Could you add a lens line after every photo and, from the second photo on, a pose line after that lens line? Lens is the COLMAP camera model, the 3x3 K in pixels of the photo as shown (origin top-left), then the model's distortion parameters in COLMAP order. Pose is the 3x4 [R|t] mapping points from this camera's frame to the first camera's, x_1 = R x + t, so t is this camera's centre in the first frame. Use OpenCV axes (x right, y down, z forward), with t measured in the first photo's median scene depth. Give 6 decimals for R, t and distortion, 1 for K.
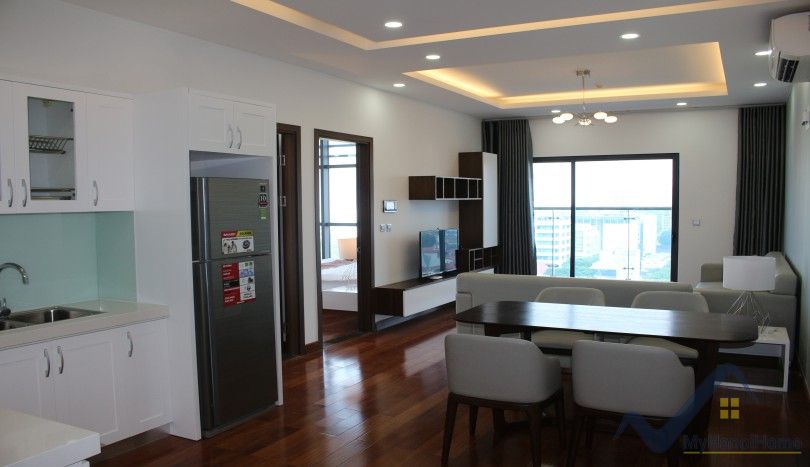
lens RADIAL K [[671.1, 0, 406.6], [0, 671.1, 242.6], [0, 0, 1]] dist [-0.177719, 0.178418]
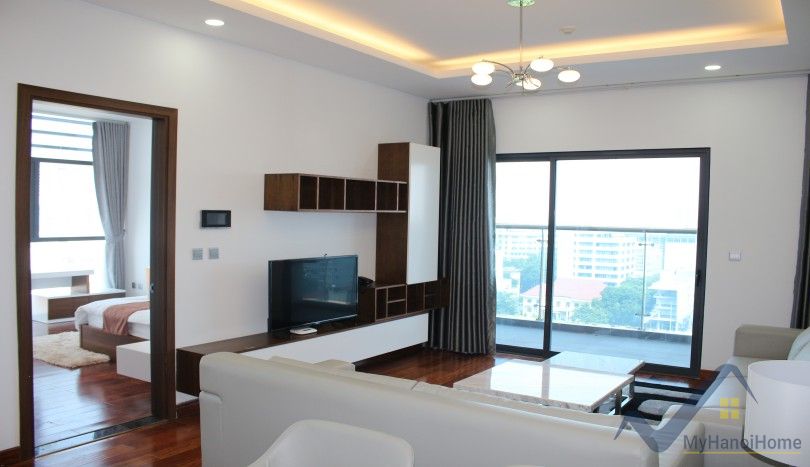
lens RADIAL K [[671.1, 0, 406.6], [0, 671.1, 242.6], [0, 0, 1]] dist [-0.177719, 0.178418]
pose [[0.995783, 0.026829, -0.087734, 0.172147], [-0.028511, 0.999432, -0.017968, -0.021539], [0.087202, 0.020393, 0.995982, 0.322602]]
